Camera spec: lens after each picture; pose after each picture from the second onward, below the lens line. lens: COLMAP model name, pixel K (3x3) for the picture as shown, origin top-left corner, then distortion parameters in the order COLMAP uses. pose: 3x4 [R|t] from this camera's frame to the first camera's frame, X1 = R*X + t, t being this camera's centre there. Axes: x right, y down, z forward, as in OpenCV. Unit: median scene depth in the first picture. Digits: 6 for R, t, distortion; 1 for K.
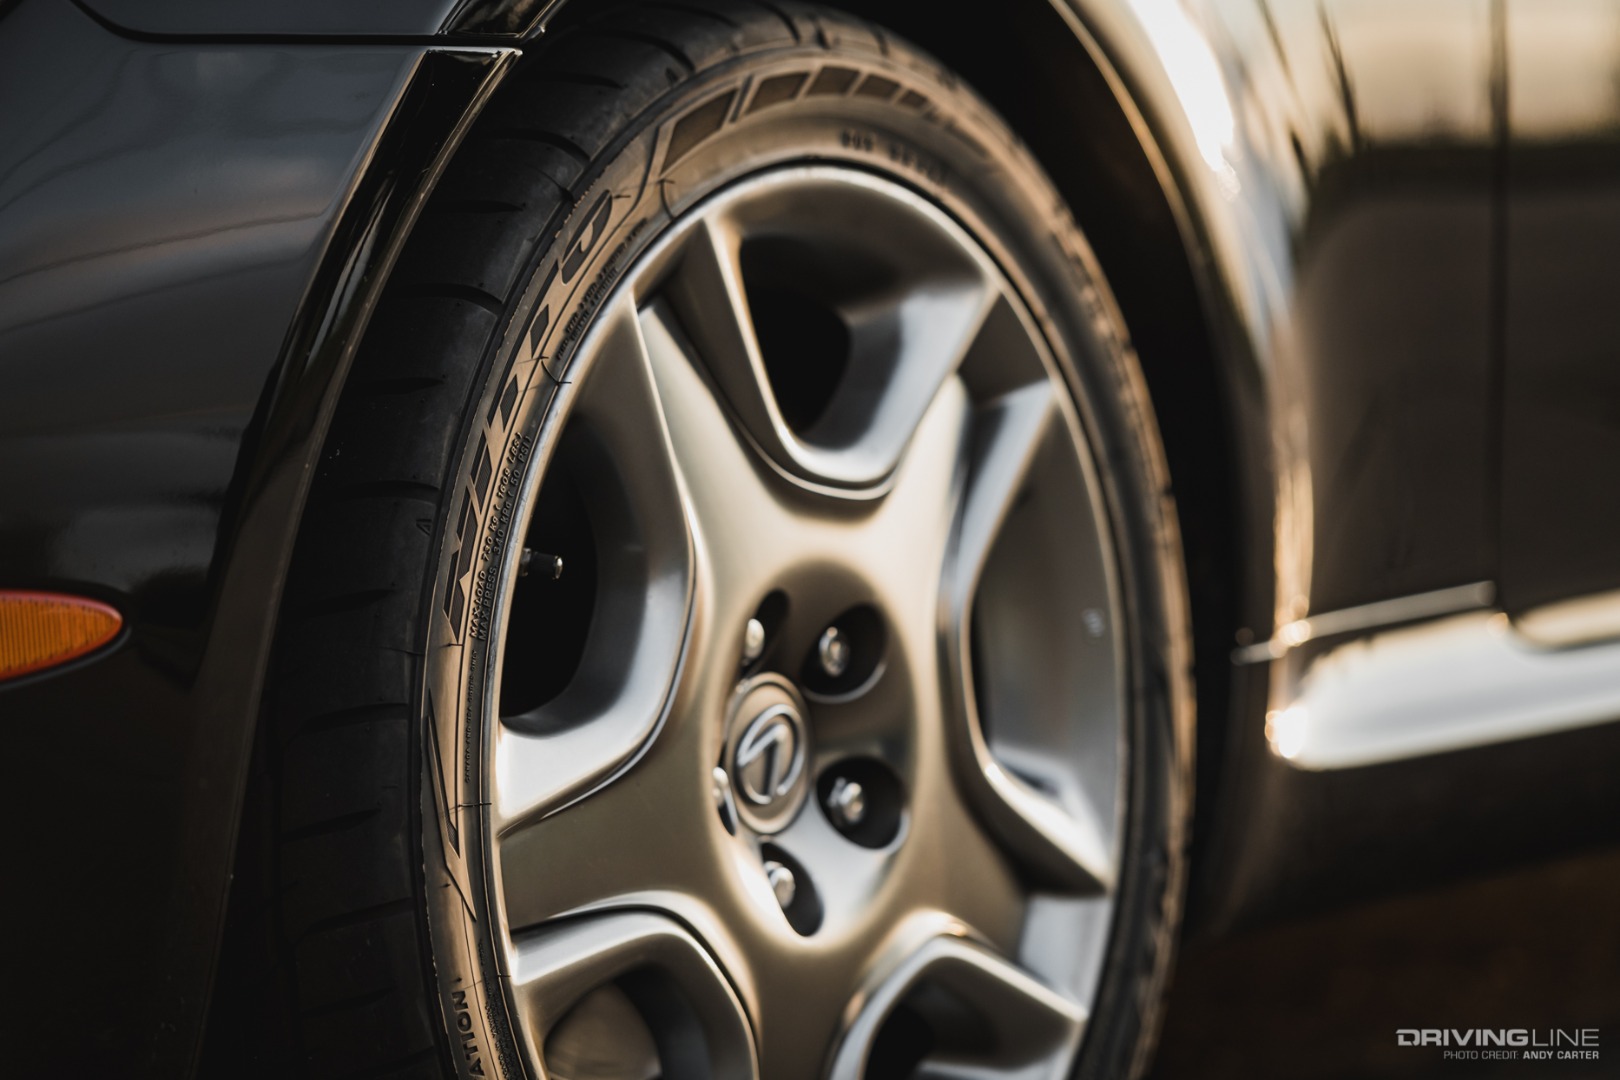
lens RADIAL K [[7392.8, 0, 810.2], [0, 7392.8, 537.9], [0, 0, 1]] dist [-0.419041, 0.000000]
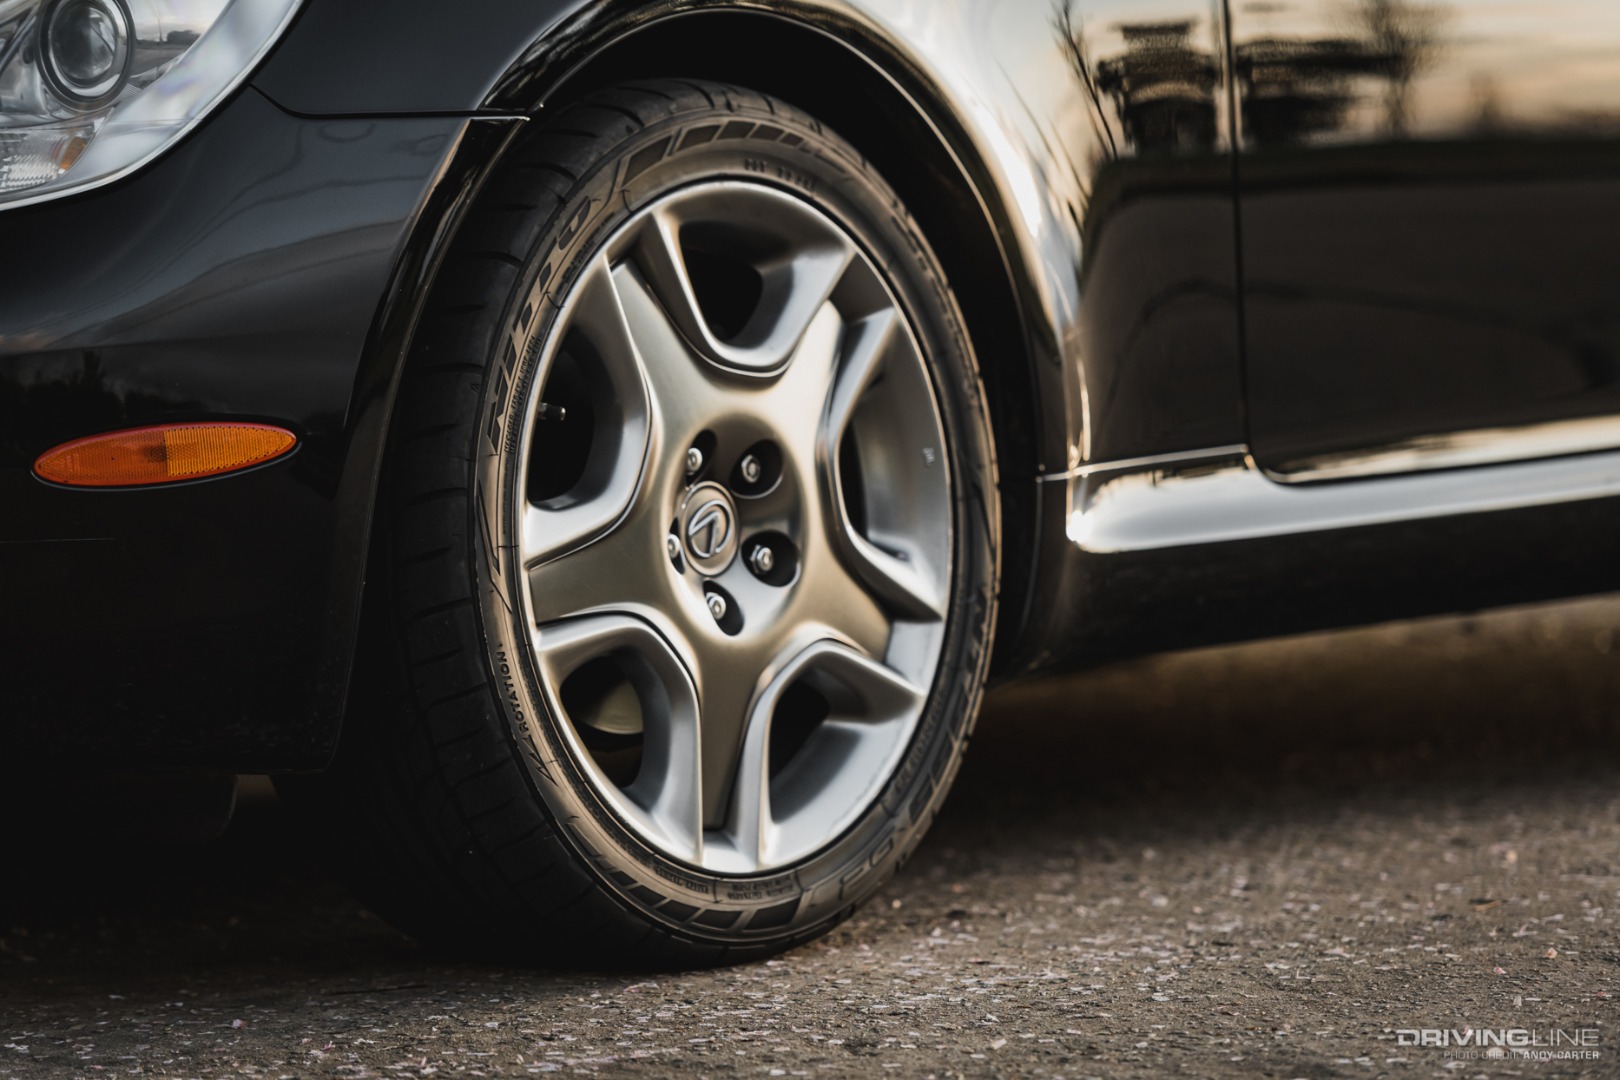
lens RADIAL K [[7392.8, 0, 810.1], [0, 7392.8, 541.4], [0, 0, 1]] dist [-0.419041, 0.000000]
pose [[0.997147, -0.020078, -0.072769, 0.142159], [0.019762, 0.999792, -0.005065, 0.041732], [0.072856, 0.003613, 0.997336, -0.692656]]
